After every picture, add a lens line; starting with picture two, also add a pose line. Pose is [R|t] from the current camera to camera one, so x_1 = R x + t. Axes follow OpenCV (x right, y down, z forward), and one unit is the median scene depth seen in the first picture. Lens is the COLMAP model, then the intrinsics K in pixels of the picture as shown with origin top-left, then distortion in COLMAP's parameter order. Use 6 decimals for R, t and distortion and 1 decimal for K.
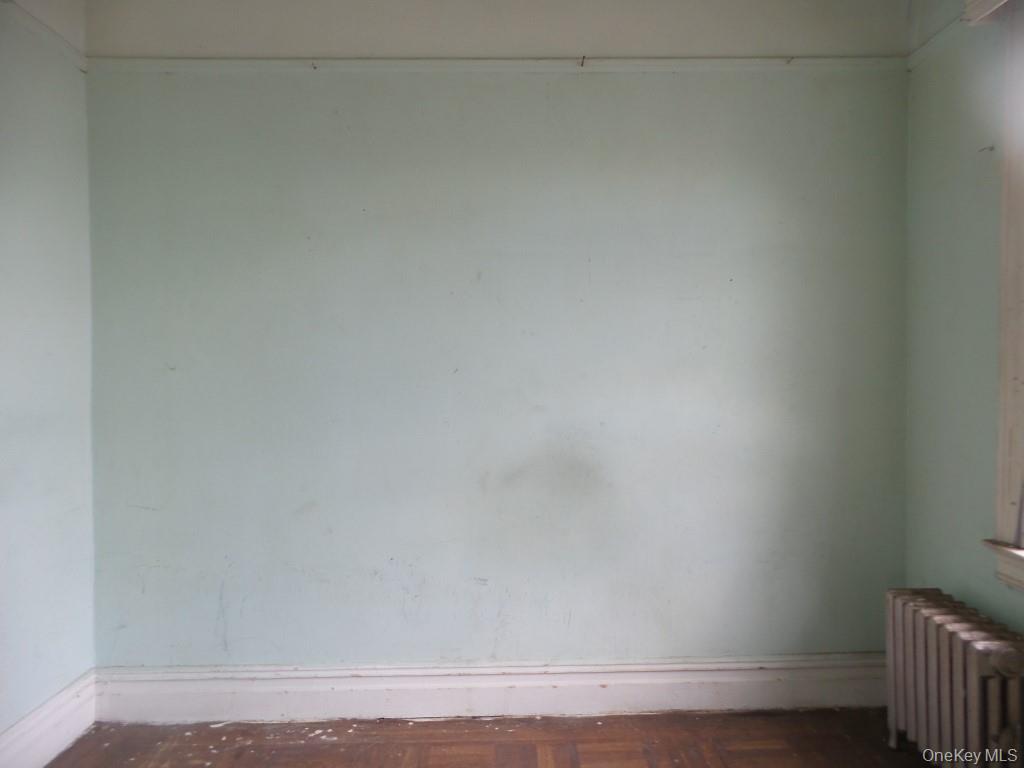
lens RADIAL K [[704.4, 0, 511.3], [0, 704.4, 382.6], [0, 0, 1]] dist [-0.000019, -0.000373]
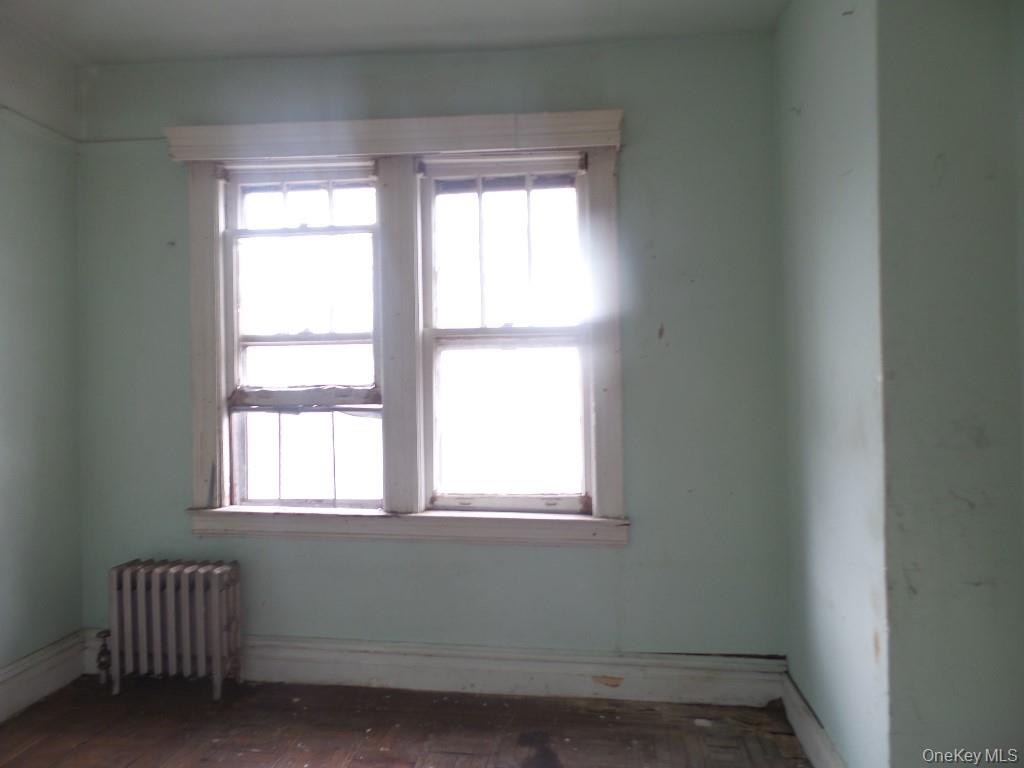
lens RADIAL K [[704.4, 0, 510.7], [0, 704.4, 383.5], [0, 0, 1]] dist [-0.000019, -0.000373]
pose [[0.121476, 0.016507, 0.992457, -0.615195], [0.032187, 0.999270, -0.020560, 0.010518], [-0.992072, 0.034442, 0.120856, 0.122561]]
